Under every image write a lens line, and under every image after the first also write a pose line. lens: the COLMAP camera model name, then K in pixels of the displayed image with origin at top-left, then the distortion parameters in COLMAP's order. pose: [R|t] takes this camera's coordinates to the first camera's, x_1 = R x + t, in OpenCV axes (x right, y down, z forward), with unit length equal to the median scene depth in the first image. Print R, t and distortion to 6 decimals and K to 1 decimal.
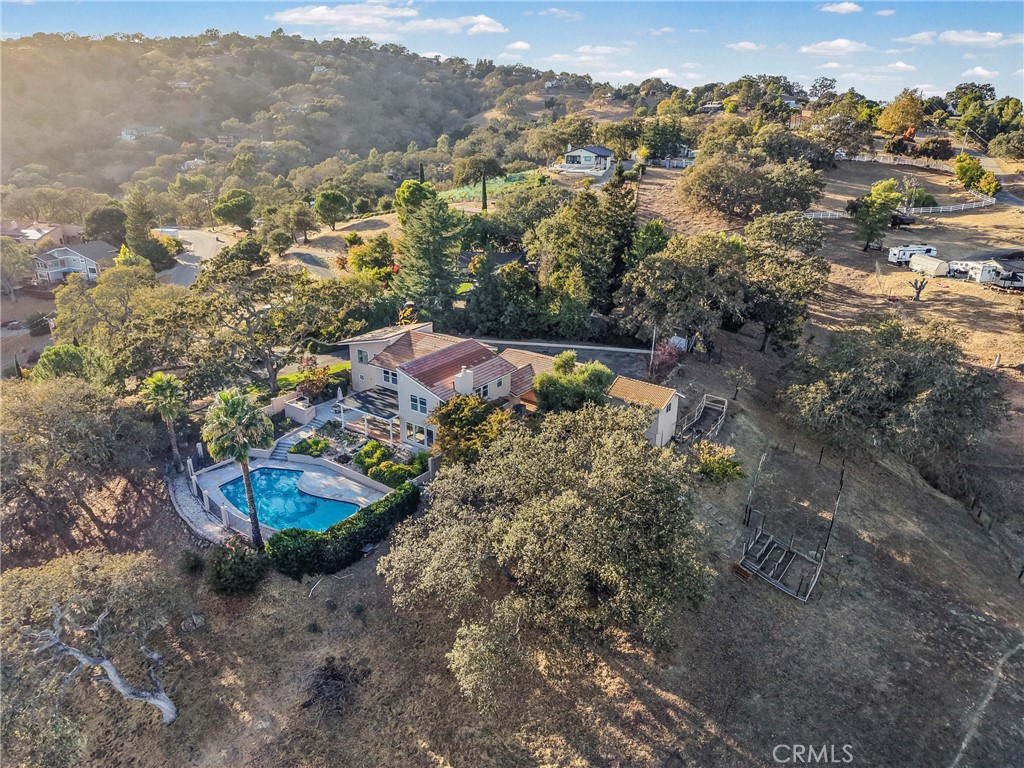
lens RADIAL K [[699.0, 0, 512.0], [0, 699.0, 384.0], [0, 0, 1]] dist [0.005869, -0.005754]
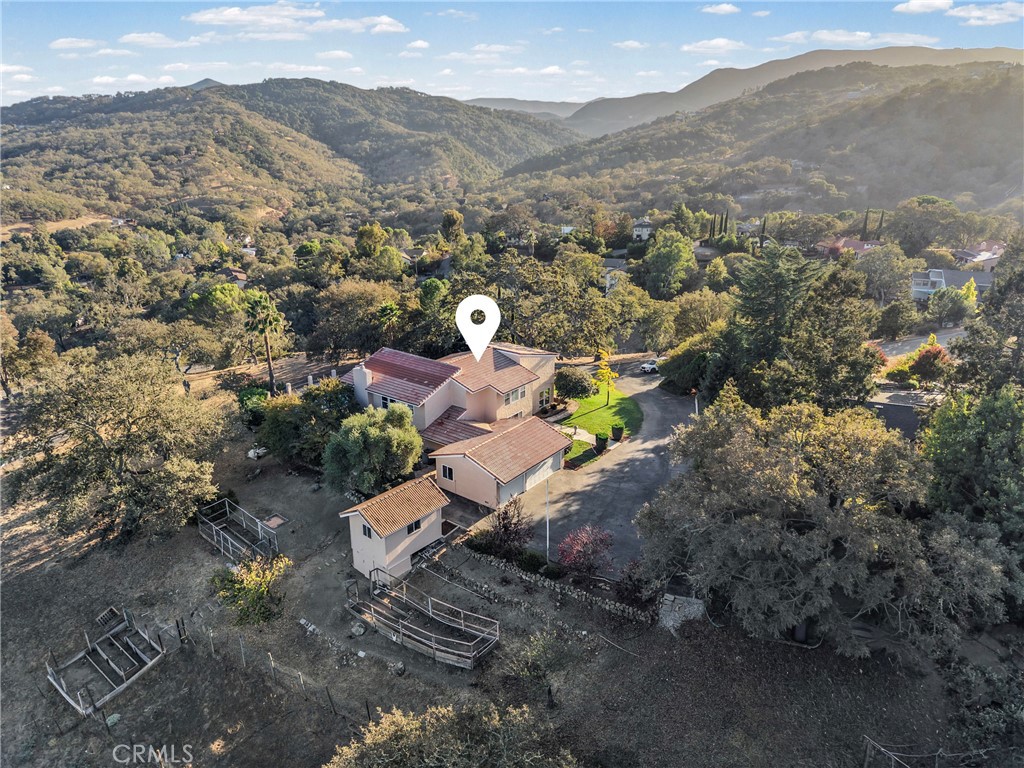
lens RADIAL K [[699.0, 0, 512.0], [0, 699.0, 384.0], [0, 0, 1]] dist [0.005869, -0.005754]
pose [[-0.052920, 0.324851, -0.944283, 1.205844], [-0.351943, 0.878867, 0.322070, -0.545532], [0.934524, 0.349378, 0.067820, 1.501069]]
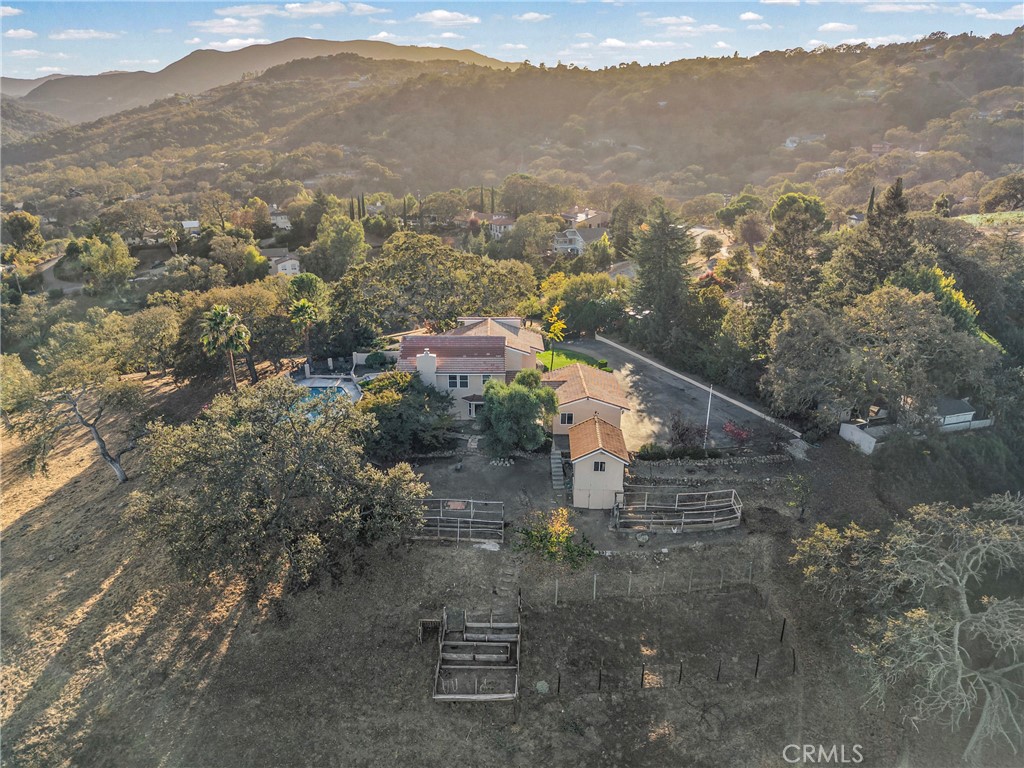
lens RADIAL K [[699.0, 0, 512.0], [0, 699.0, 384.0], [0, 0, 1]] dist [0.005869, -0.005754]
pose [[0.586221, 0.278684, -0.760710, 1.108188], [-0.287230, 0.949473, 0.126491, -0.194972], [0.757525, 0.144347, 0.636648, 0.538245]]
